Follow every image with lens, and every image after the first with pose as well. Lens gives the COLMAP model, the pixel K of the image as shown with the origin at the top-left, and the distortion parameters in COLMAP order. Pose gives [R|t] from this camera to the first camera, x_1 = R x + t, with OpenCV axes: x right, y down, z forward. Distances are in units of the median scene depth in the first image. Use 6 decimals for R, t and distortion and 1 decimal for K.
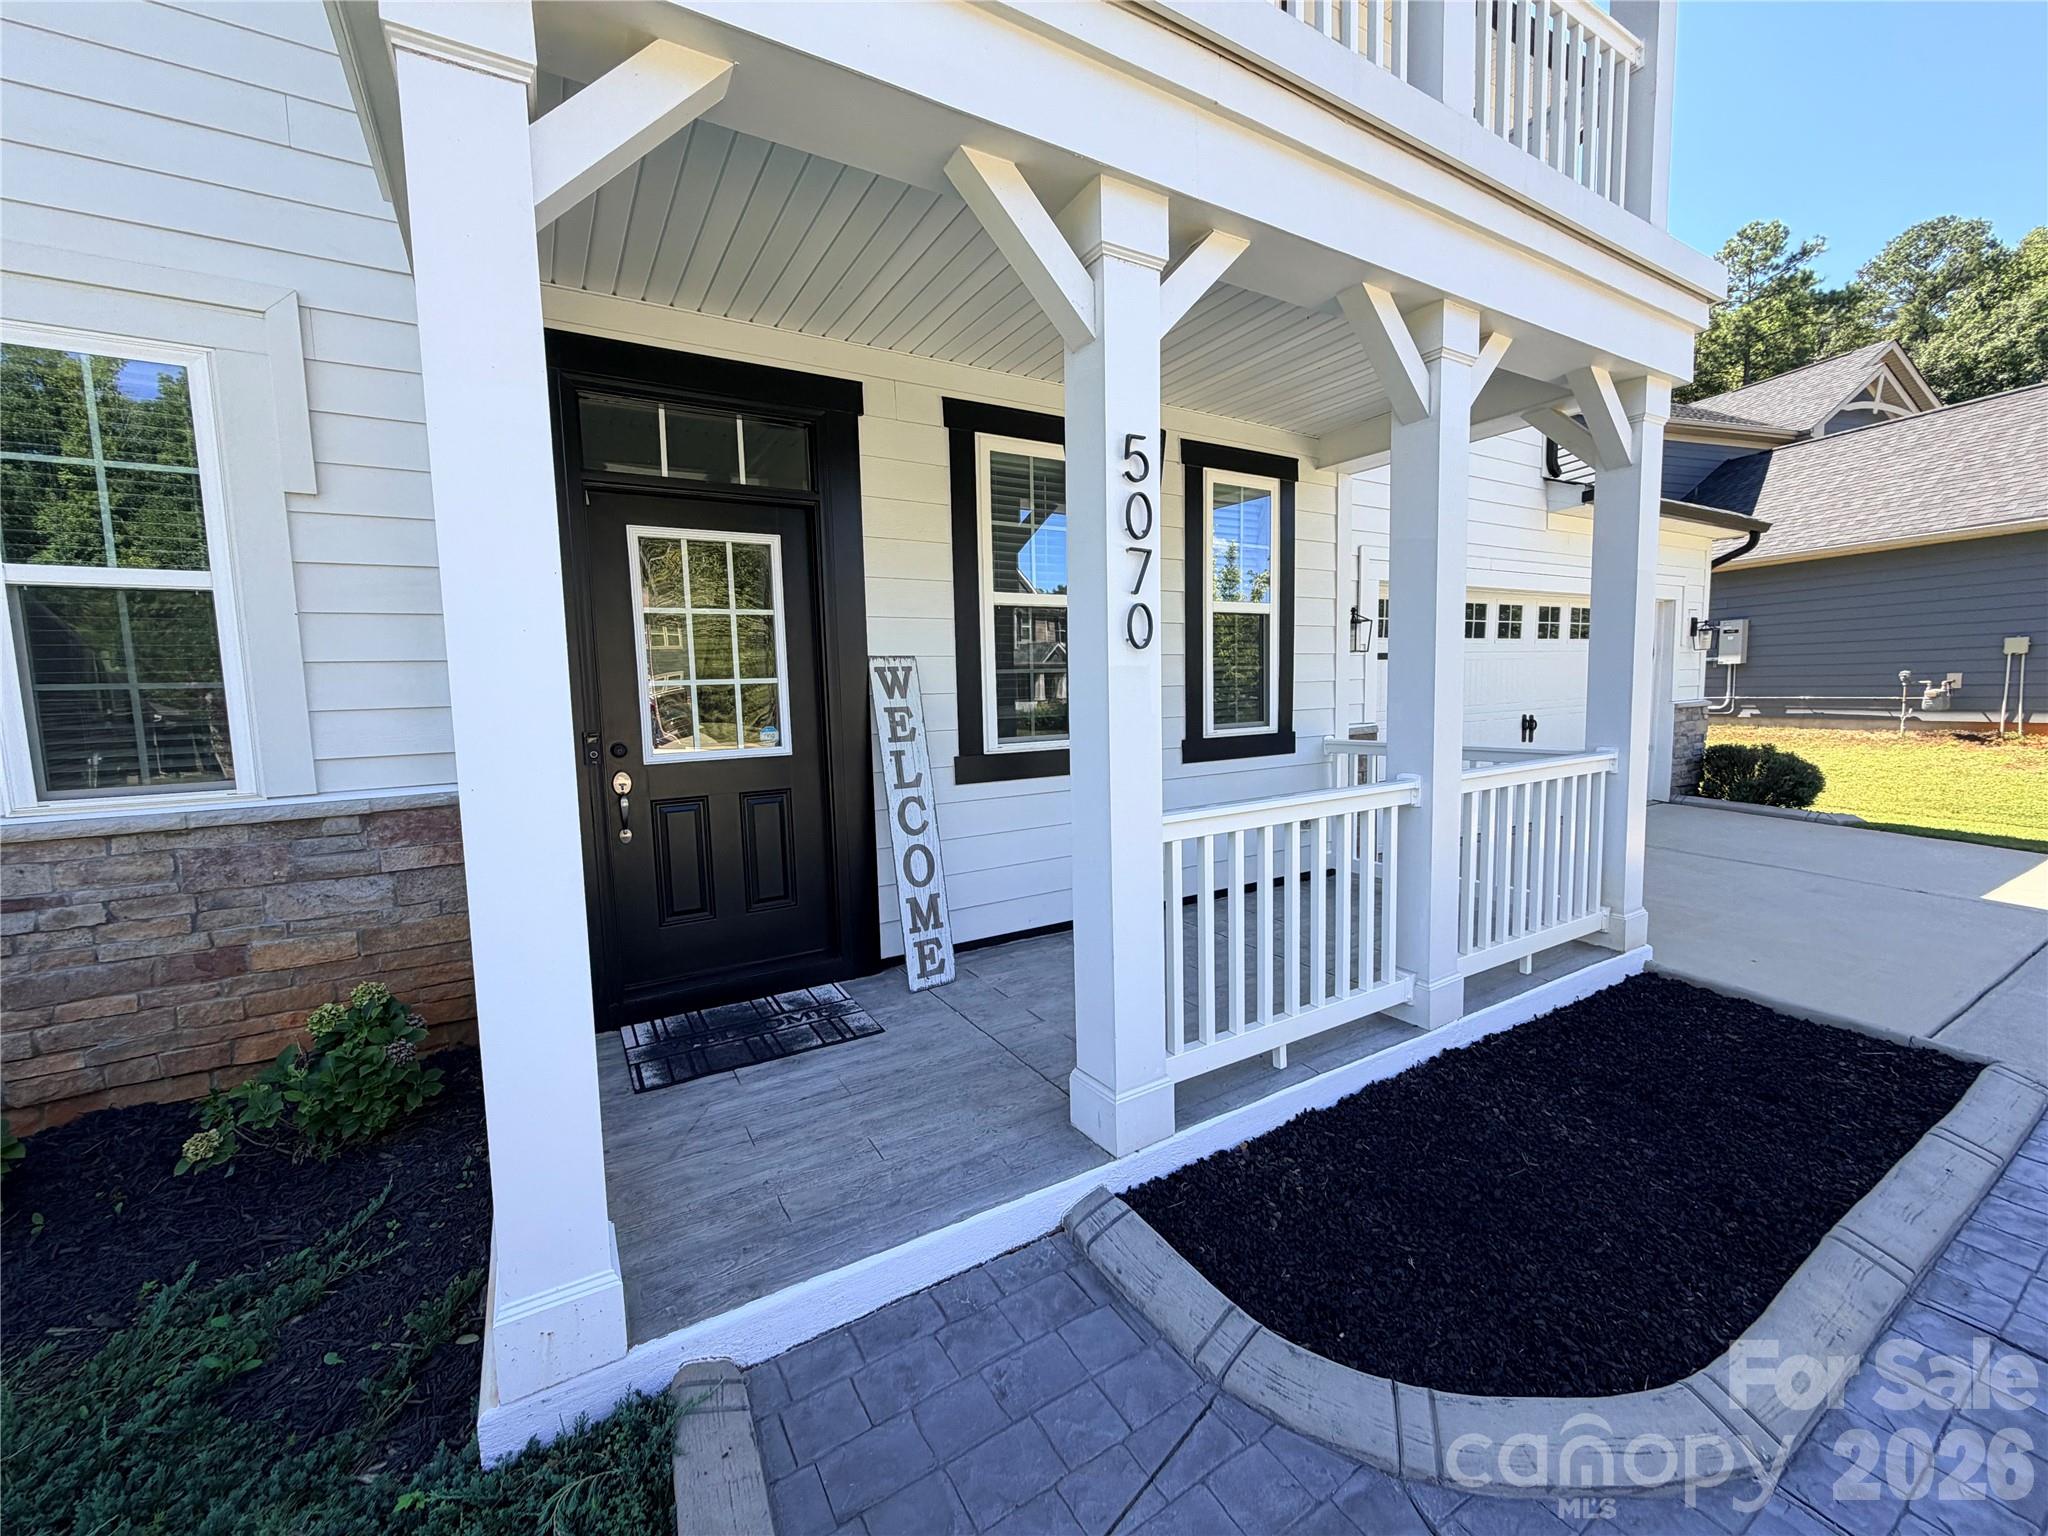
lens RADIAL K [[817.6, 0, 1025.9], [0, 817.6, 764.7], [0, 0, 1]] dist [-0.001019, 0.000738]
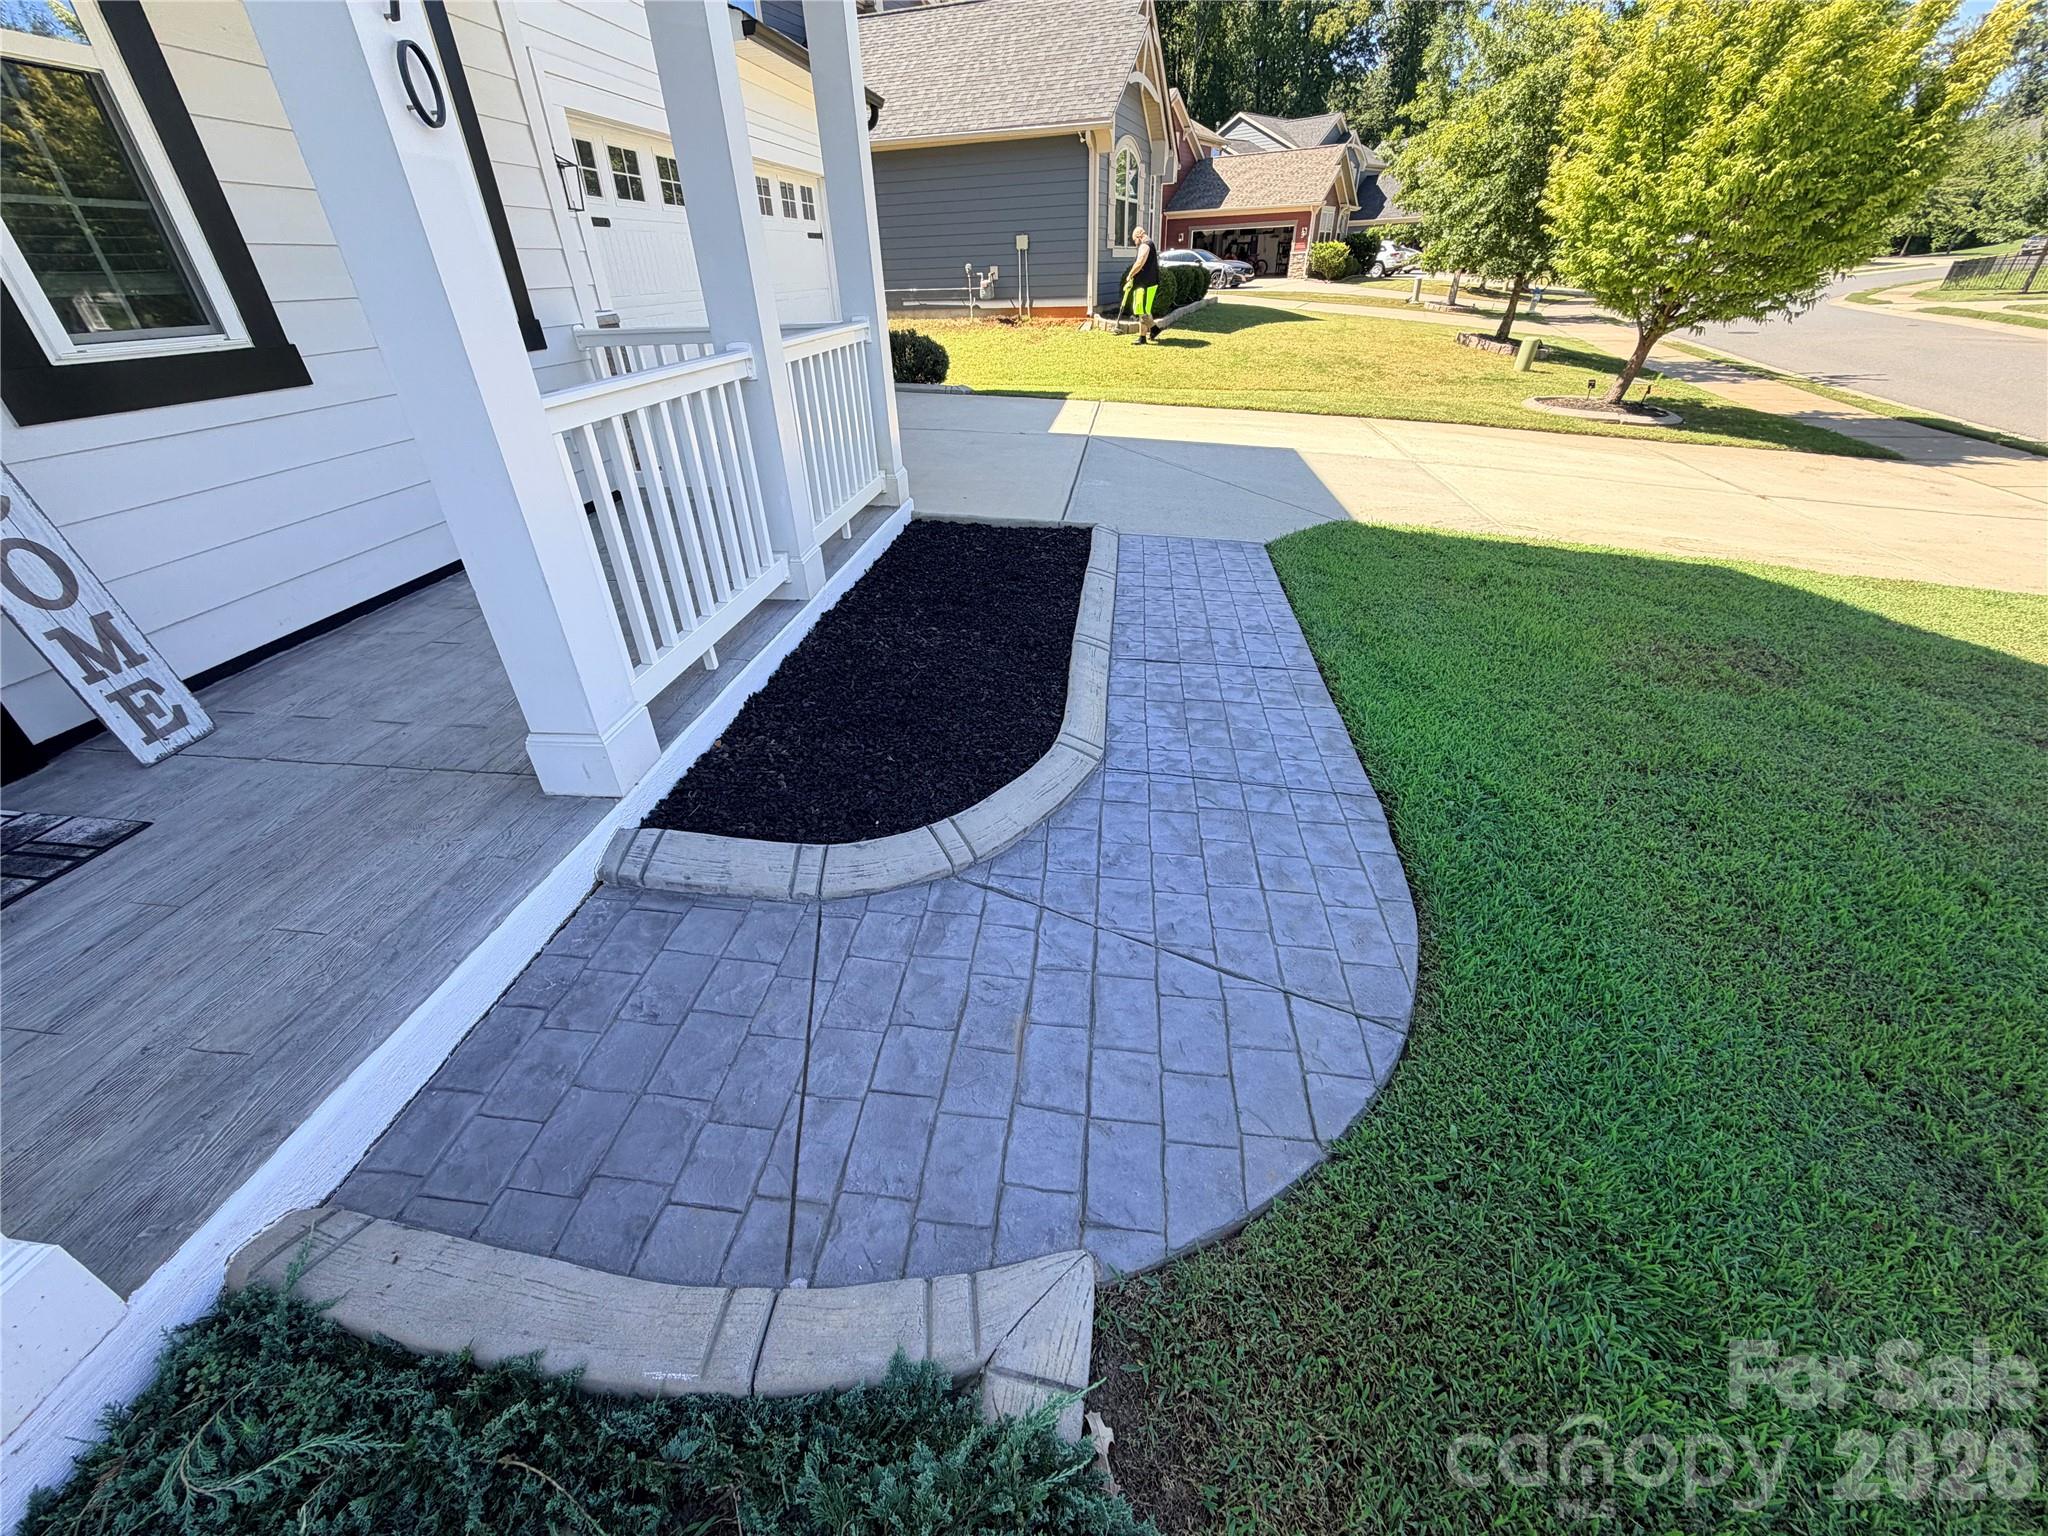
lens RADIAL K [[817.6, 0, 1023.5], [0, 817.6, 763.8], [0, 0, 1]] dist [-0.001019, 0.000738]
pose [[0.617358, -0.402710, 0.675791, -0.167222], [0.088182, 0.889050, 0.449236, 0.048733], [-0.781725, -0.217747, 0.584374, 0.073029]]
